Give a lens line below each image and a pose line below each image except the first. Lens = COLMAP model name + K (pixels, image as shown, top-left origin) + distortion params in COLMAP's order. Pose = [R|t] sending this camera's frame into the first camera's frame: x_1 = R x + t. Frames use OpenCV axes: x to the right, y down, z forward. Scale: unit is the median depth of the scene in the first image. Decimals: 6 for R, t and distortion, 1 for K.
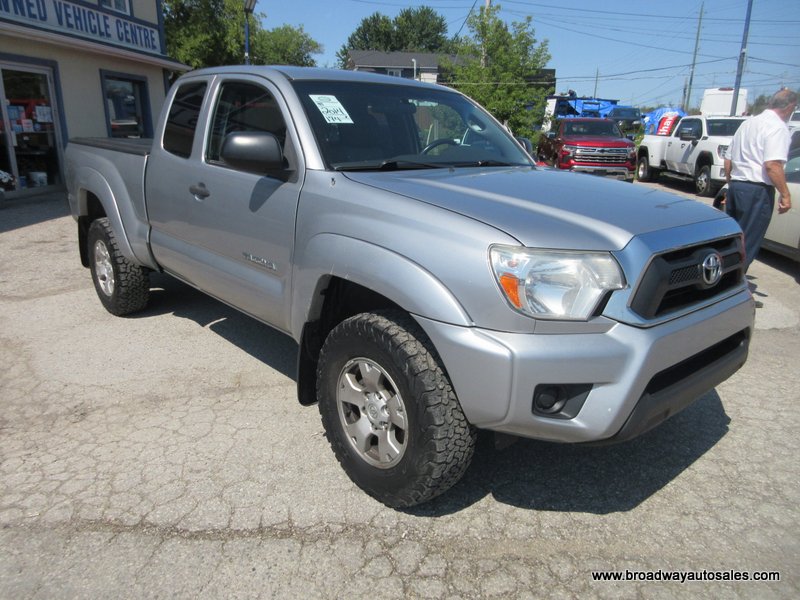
lens RADIAL K [[605.5, 0, 396.9], [0, 605.5, 300.8], [0, 0, 1]] dist [0.003397, 0.006325]
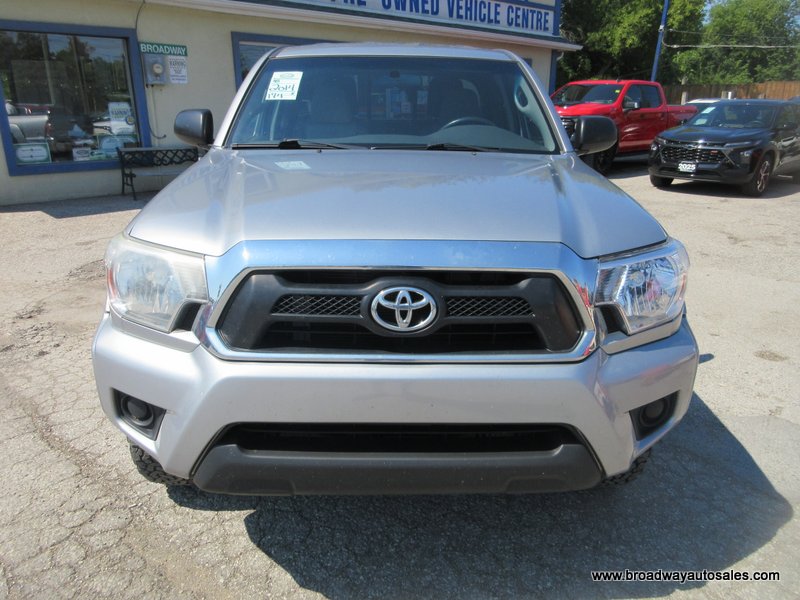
lens RADIAL K [[605.5, 0, 398.2], [0, 605.5, 301.7], [0, 0, 1]] dist [0.003397, 0.006325]
pose [[0.756250, 0.192495, -0.625326, 0.172327], [-0.173898, 0.980501, 0.091523, -0.022758], [0.630750, 0.039529, 0.774978, 0.088358]]
